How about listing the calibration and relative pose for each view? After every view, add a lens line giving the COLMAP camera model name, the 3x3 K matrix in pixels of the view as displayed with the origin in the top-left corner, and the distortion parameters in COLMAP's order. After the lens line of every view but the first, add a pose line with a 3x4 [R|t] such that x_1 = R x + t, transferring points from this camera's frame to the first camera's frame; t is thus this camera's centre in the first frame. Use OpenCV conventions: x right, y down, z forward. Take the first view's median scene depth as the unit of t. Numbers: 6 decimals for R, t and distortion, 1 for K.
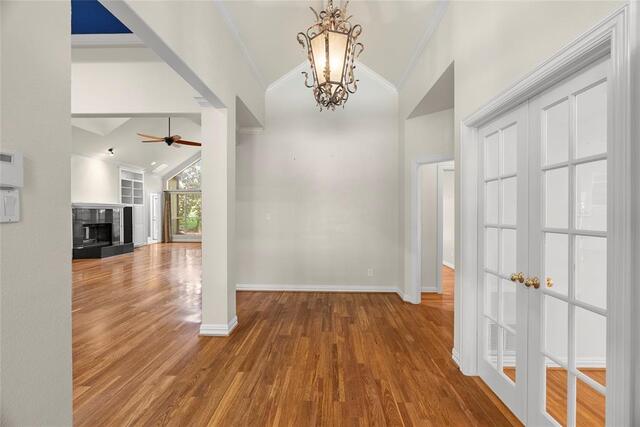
lens RADIAL K [[291.9, 0, 323.9], [0, 291.9, 211.5], [0, 0, 1]] dist [-0.003451, 0.000534]
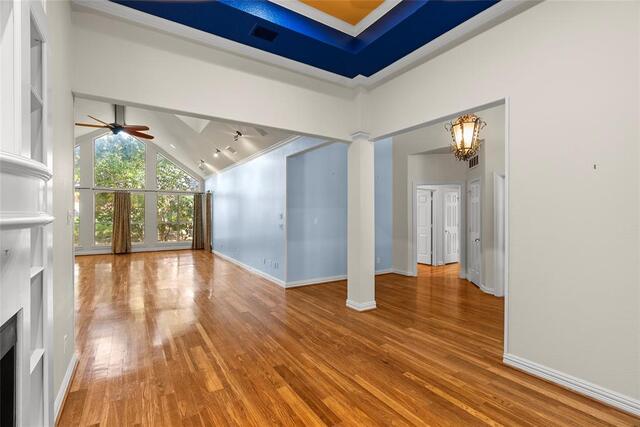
lens RADIAL K [[291.9, 0, 323.9], [0, 291.9, 211.5], [0, 0, 1]] dist [-0.003451, 0.000534]
pose [[0.820716, 0.003721, 0.571324, -1.717448], [-0.003529, 0.999993, -0.001443, -0.041769], [-0.571325, -0.000832, 0.820723, 0.000515]]
